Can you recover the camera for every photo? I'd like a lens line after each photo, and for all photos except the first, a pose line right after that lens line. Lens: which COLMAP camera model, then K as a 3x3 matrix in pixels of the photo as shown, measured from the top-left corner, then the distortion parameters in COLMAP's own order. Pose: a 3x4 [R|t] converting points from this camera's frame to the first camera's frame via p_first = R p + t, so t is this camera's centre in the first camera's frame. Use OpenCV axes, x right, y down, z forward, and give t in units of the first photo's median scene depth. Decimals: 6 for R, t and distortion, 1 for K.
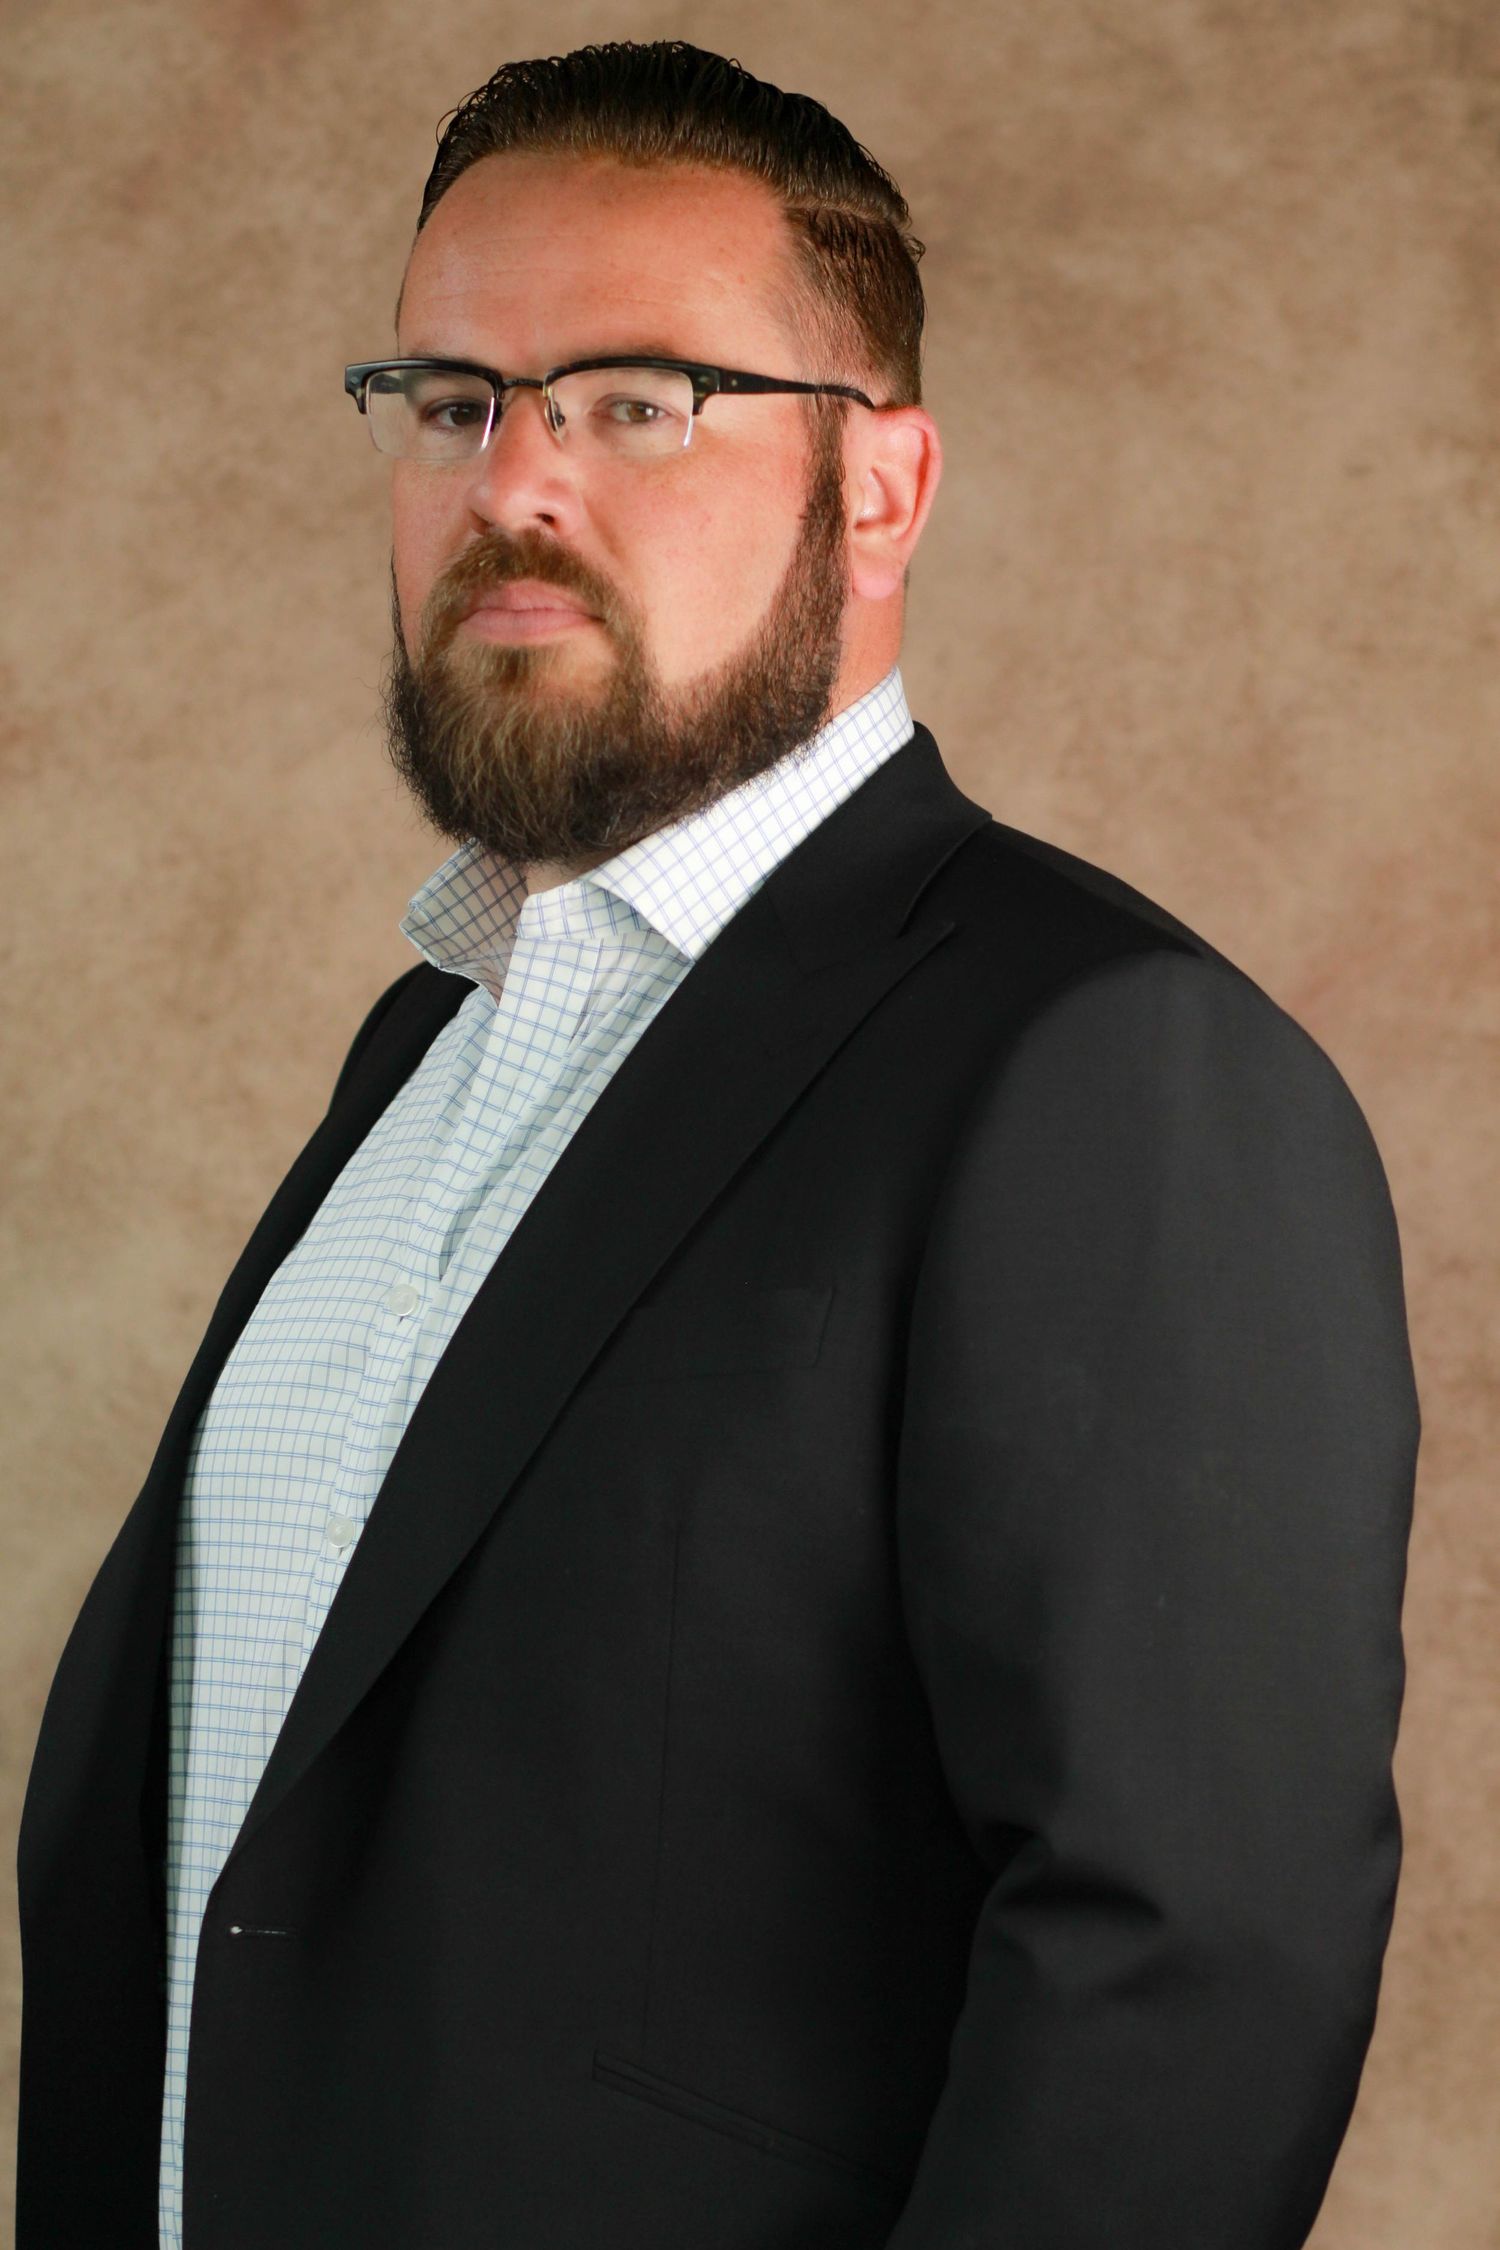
lens RADIAL K [[8673.9, 0, 746.0], [0, 8673.9, 1142.9], [0, 0, 1]] dist [-0.129761, 0.000000]
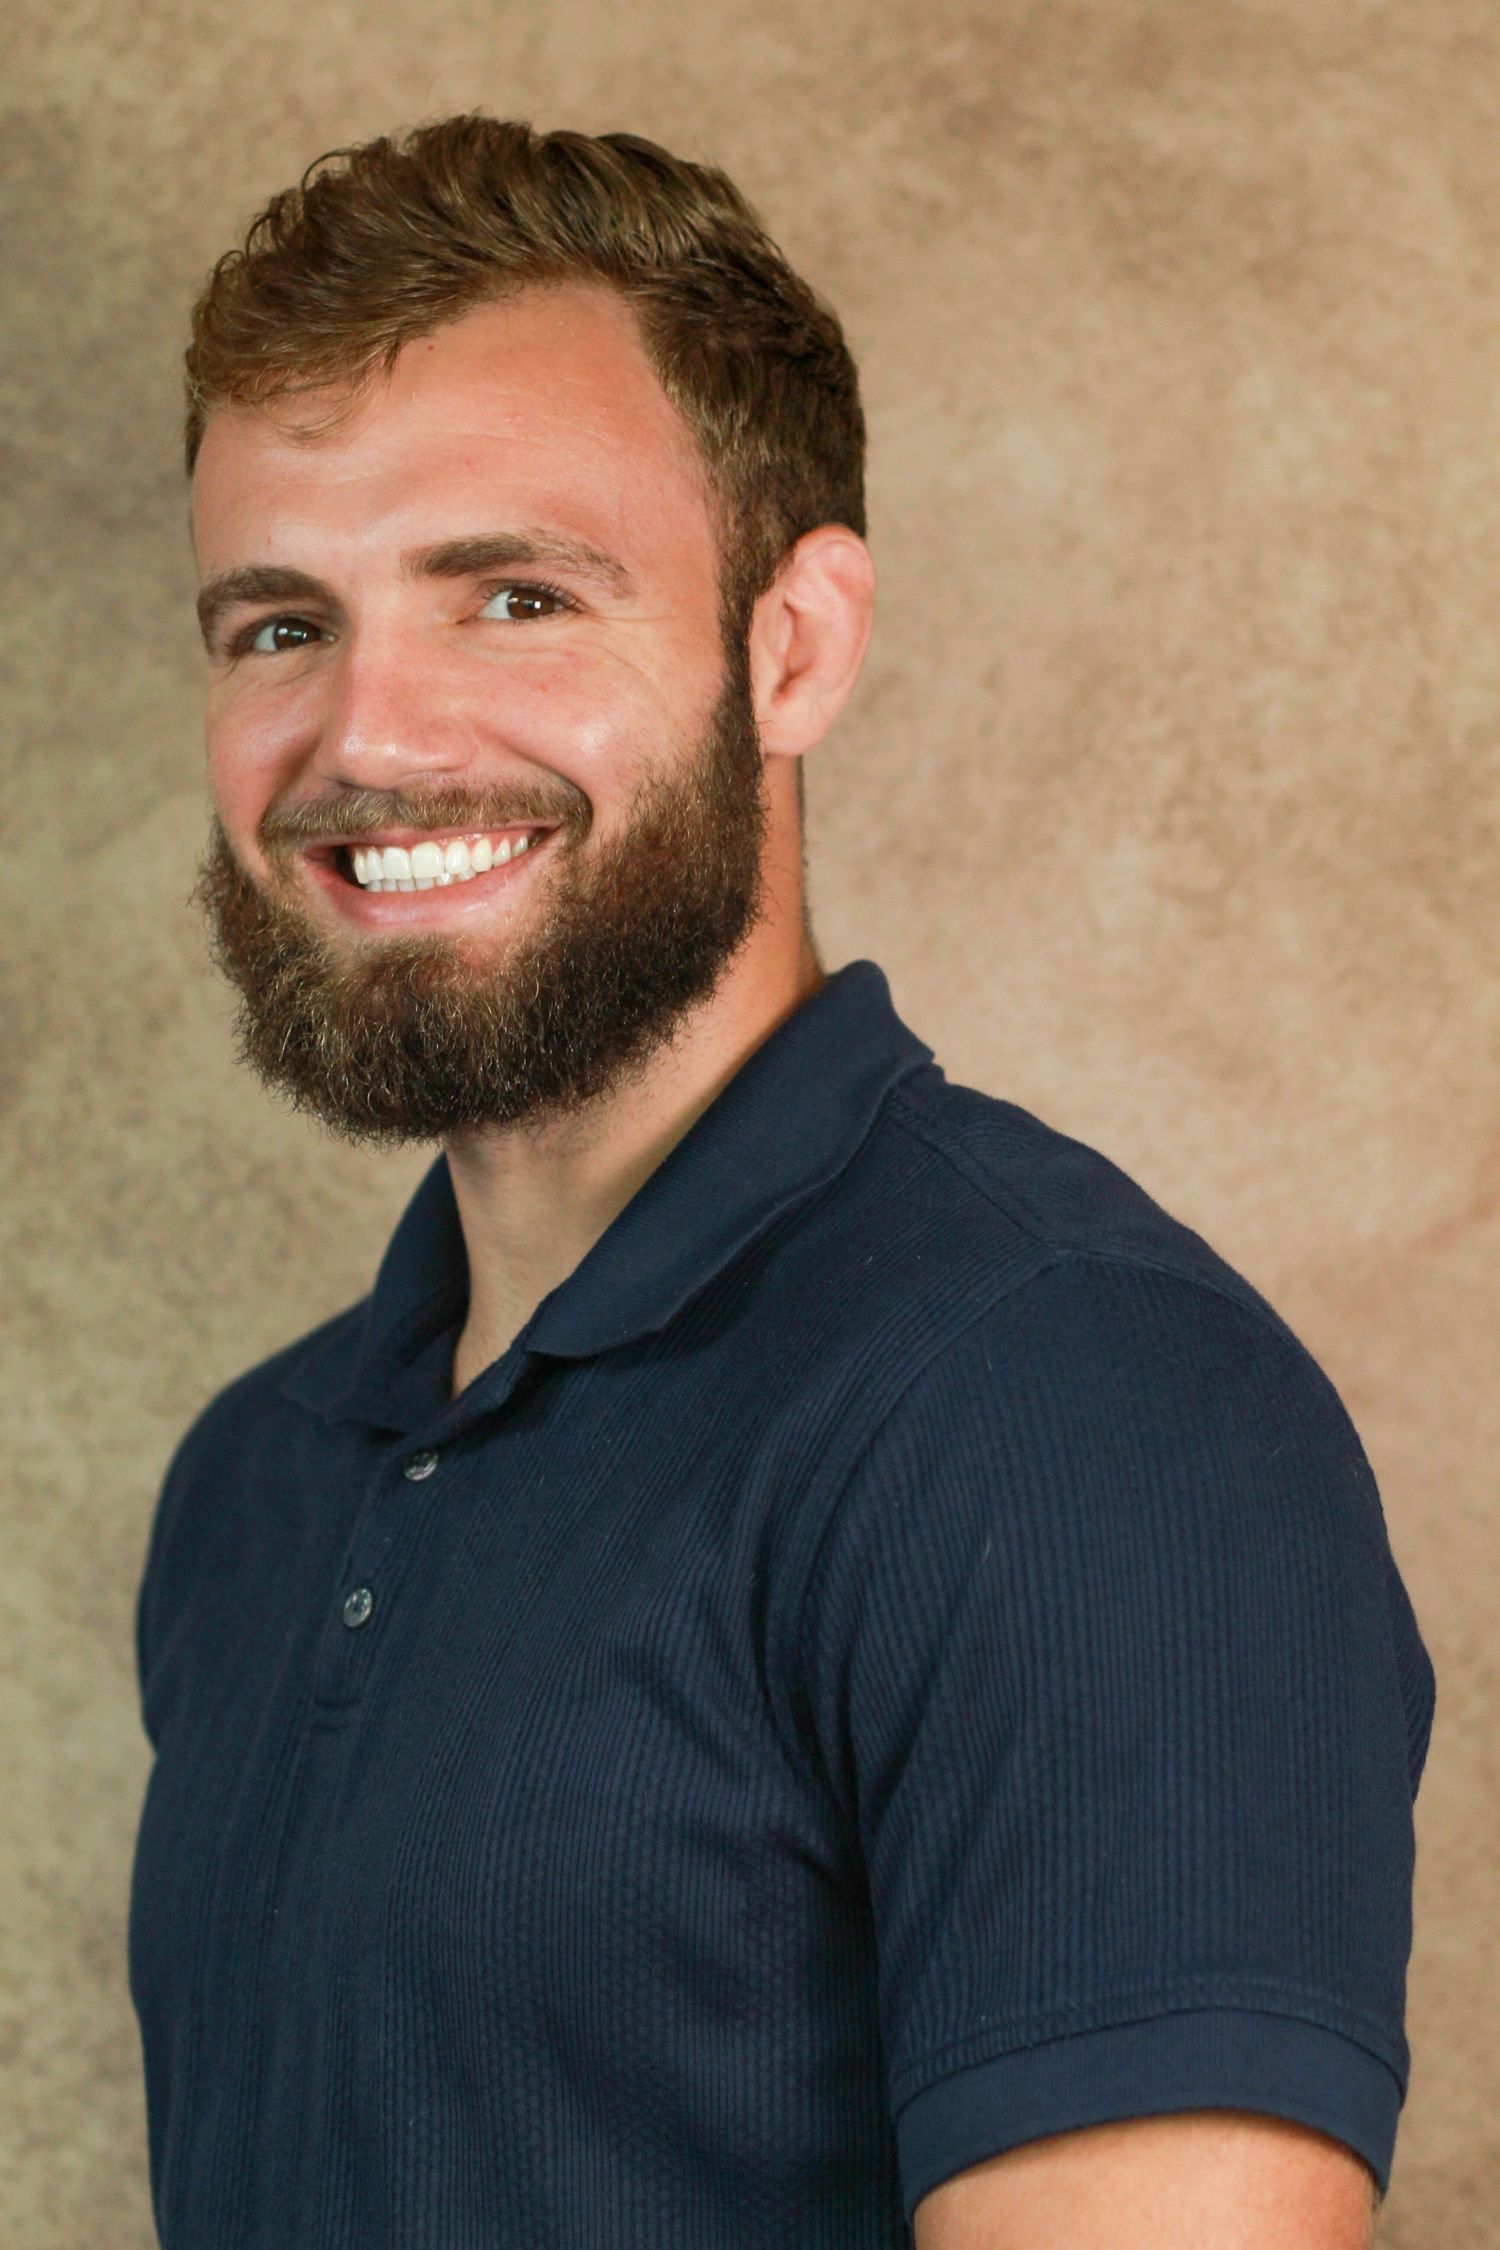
lens RADIAL K [[8673.9, 0, 731.7], [0, 8673.9, 1125.6], [0, 0, 1]] dist [-0.129761, 0.000000]
pose [[0.999089, -0.021959, 0.036581, -0.026389], [0.024084, 0.997985, -0.058708, 0.023274], [-0.035219, 0.059535, 0.997605, 0.283278]]
